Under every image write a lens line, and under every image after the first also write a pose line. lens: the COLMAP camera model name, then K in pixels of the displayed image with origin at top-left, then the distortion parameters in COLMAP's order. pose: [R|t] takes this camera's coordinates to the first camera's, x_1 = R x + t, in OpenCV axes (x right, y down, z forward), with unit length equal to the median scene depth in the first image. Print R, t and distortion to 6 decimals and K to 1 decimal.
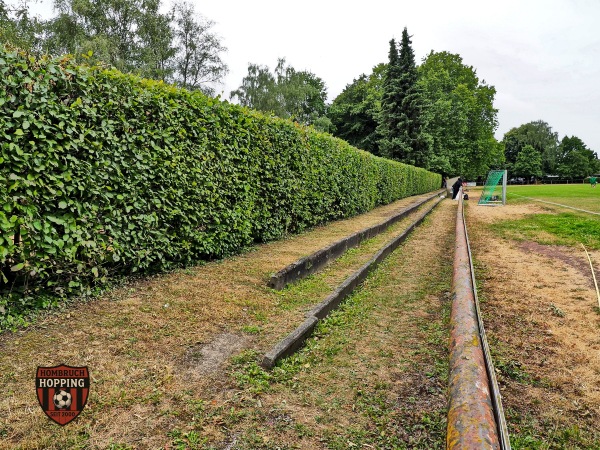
lens RADIAL K [[479.1, 0, 309.3], [0, 479.1, 225.0], [0, 0, 1]] dist [-0.010679, 0.005425]
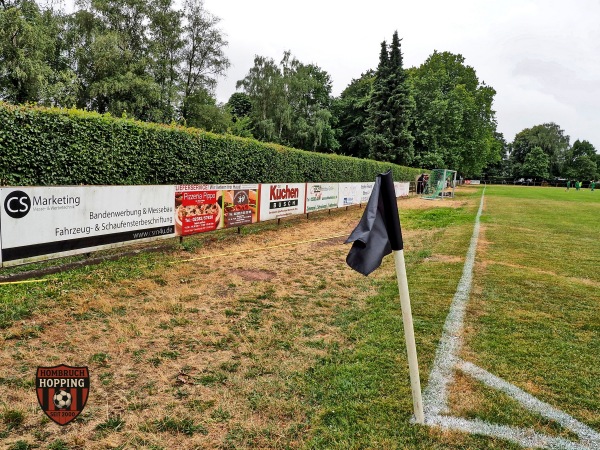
lens RADIAL K [[484.3, 0, 297.4], [0, 484.3, 211.0], [0, 0, 1]] dist [0.013376, 0.000926]
pose [[0.995649, 0.069716, -0.061825, 0.075227], [-0.069918, 0.997552, -0.001107, 0.005243], [0.061596, 0.005425, 0.998086, -0.097321]]
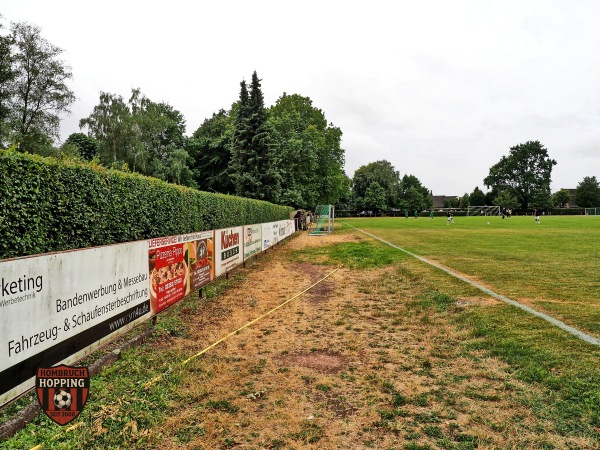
lens RADIAL K [[479.1, 0, 309.3], [0, 479.1, 225.0], [0, 0, 1]] dist [-0.010679, 0.005425]
pose [[0.962944, 0.003145, 0.269683, 0.028089], [0.014492, 0.997884, -0.063382, 0.003179], [-0.269312, 0.064942, 0.960861, -0.050249]]
